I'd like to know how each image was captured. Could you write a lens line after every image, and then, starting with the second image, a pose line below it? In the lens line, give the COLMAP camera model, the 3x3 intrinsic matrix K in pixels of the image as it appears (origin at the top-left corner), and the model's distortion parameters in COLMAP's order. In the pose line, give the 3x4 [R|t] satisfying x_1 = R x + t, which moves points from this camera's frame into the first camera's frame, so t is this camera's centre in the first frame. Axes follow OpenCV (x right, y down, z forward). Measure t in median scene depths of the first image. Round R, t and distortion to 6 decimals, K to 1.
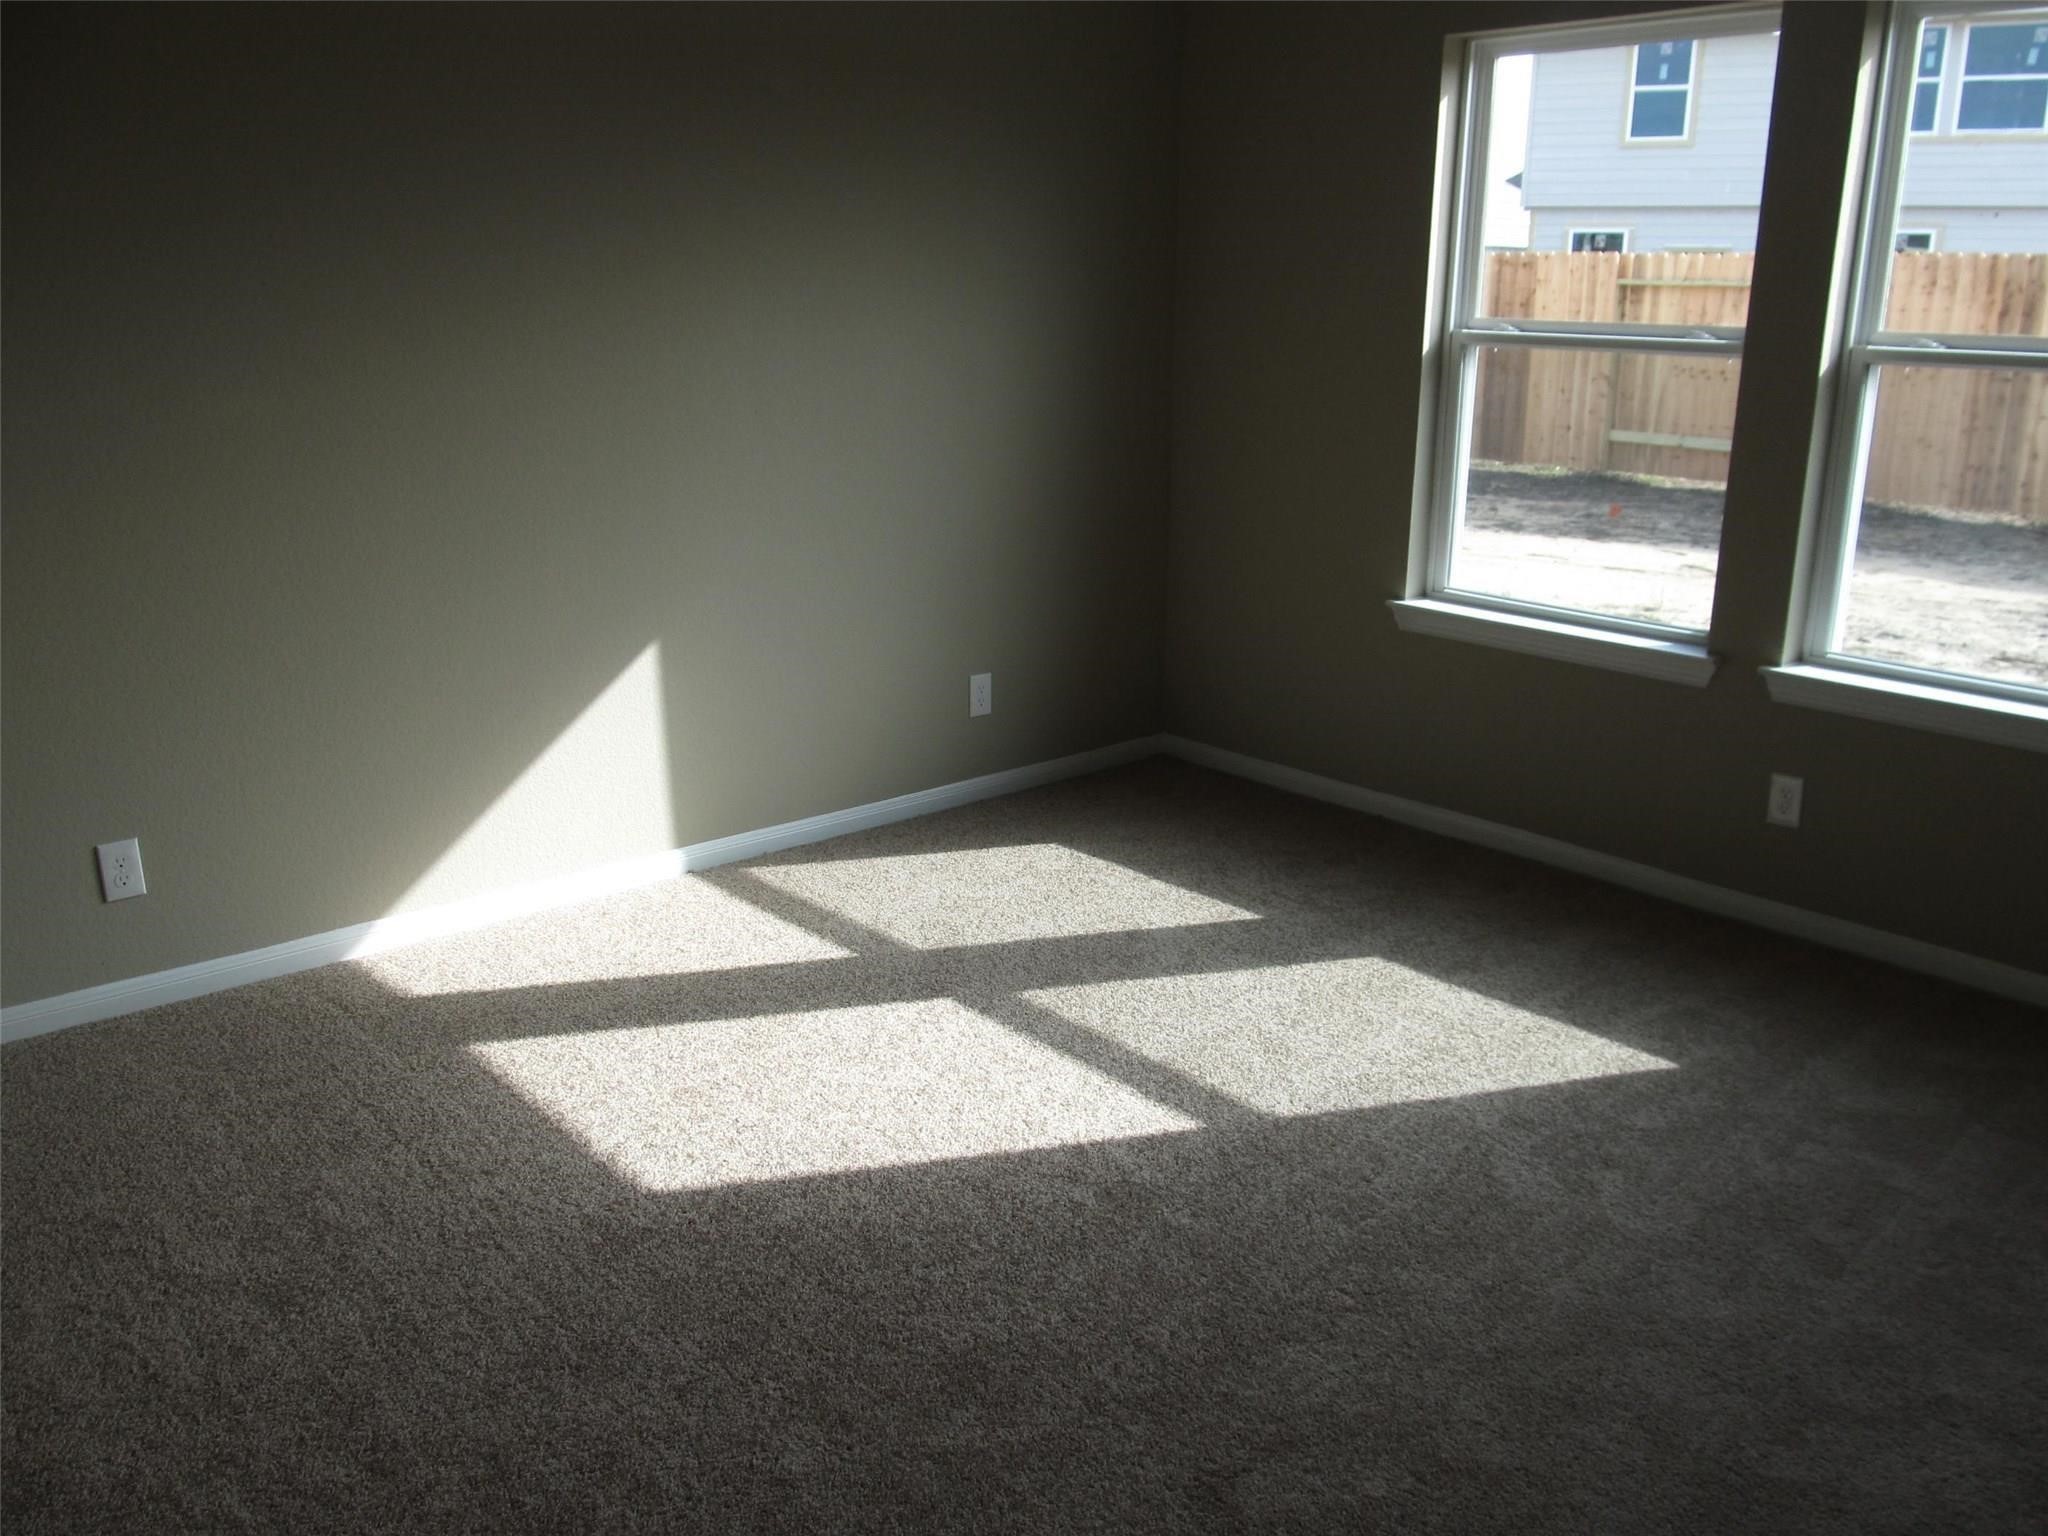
lens RADIAL K [[1706.5, 0, 1037.5], [0, 1706.5, 752.8], [0, 0, 1]] dist [-0.009096, 0.001072]
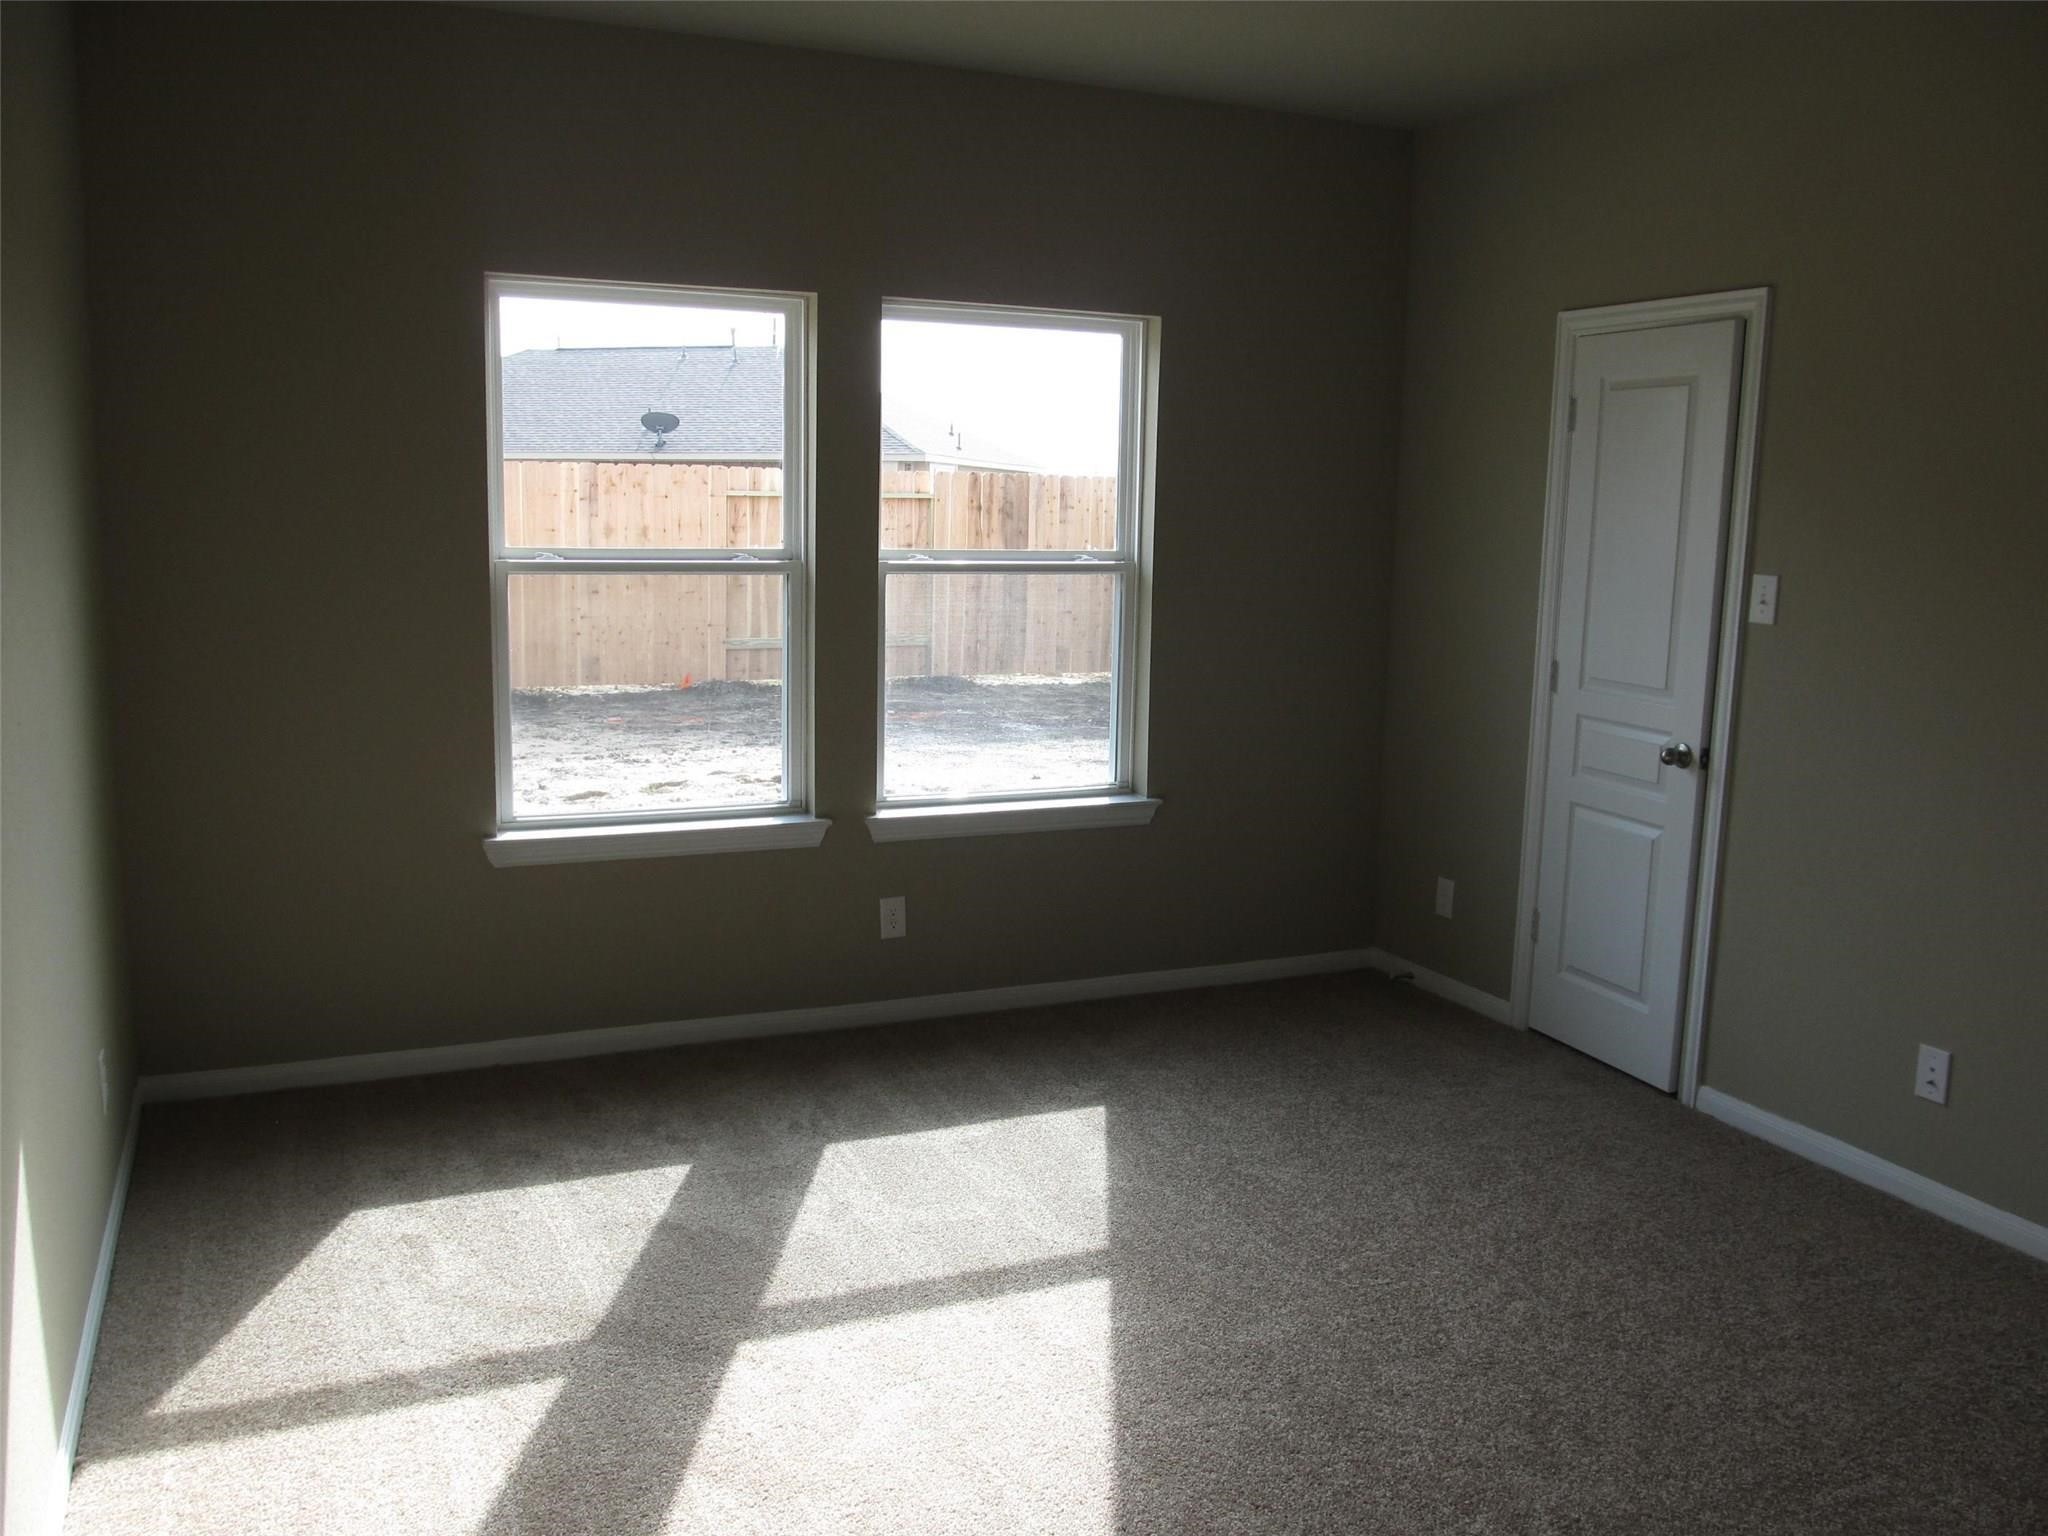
lens RADIAL K [[1706.5, 0, 1012.9], [0, 1706.5, 751.1], [0, 0, 1]] dist [-0.009096, 0.001072]
pose [[0.321508, -0.138342, 0.936747, -0.685757], [0.244659, 0.967815, 0.058959, -0.142660], [-0.914754, 0.210228, 0.345007, 0.461392]]
